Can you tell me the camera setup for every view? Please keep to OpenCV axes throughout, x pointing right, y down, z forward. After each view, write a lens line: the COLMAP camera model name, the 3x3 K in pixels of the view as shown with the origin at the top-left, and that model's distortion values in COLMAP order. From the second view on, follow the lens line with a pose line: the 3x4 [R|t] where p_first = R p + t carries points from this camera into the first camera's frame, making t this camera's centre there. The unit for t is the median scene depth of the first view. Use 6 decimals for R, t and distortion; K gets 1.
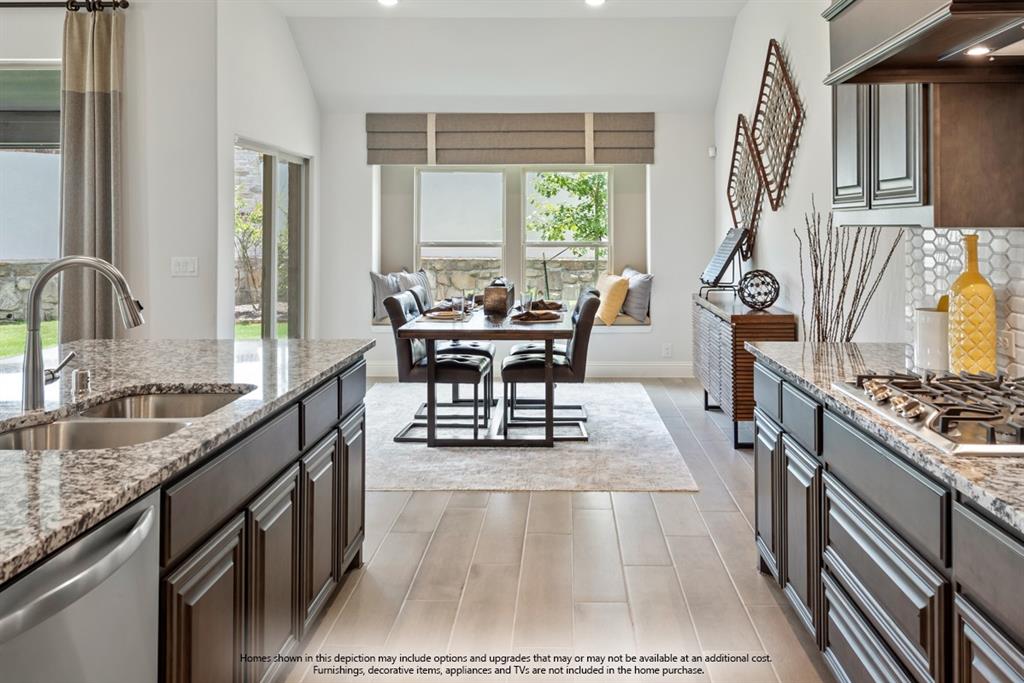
lens RADIAL K [[842.4, 0, 553.8], [0, 842.4, 215.3], [0, 0, 1]] dist [0.029650, -0.003893]
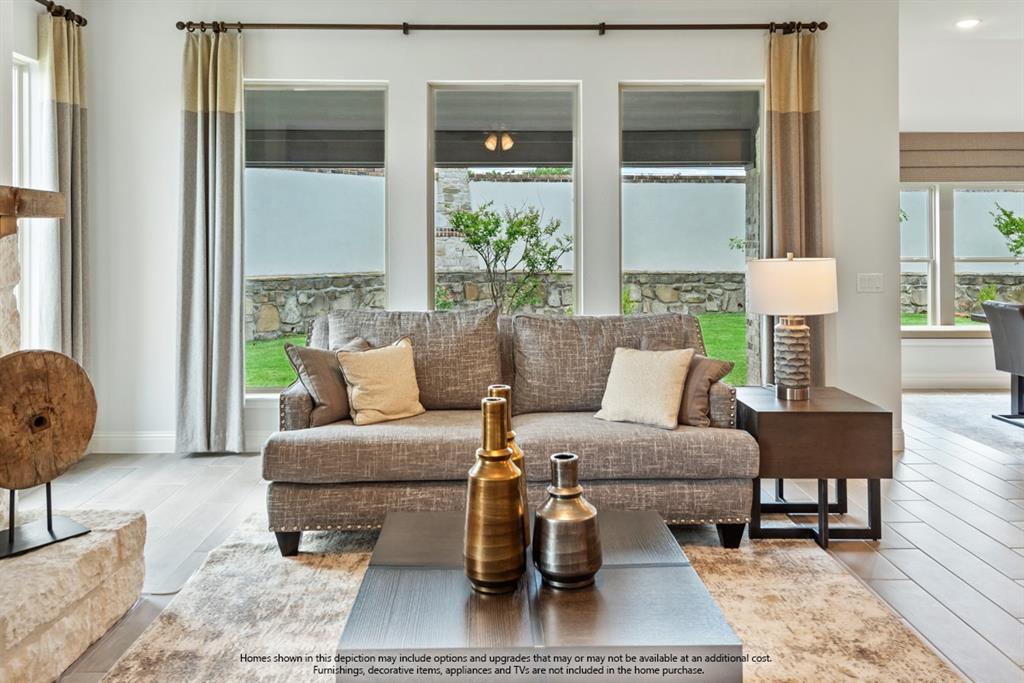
lens RADIAL K [[799.3, 0, 499.0], [0, 799.3, 236.1], [0, 0, 1]] dist [0.021180, -0.005418]
pose [[0.999680, -0.002057, 0.025221, -0.409203], [0.001870, 0.999971, 0.007436, -0.001706], [-0.025235, -0.007386, 0.999654, 0.018960]]
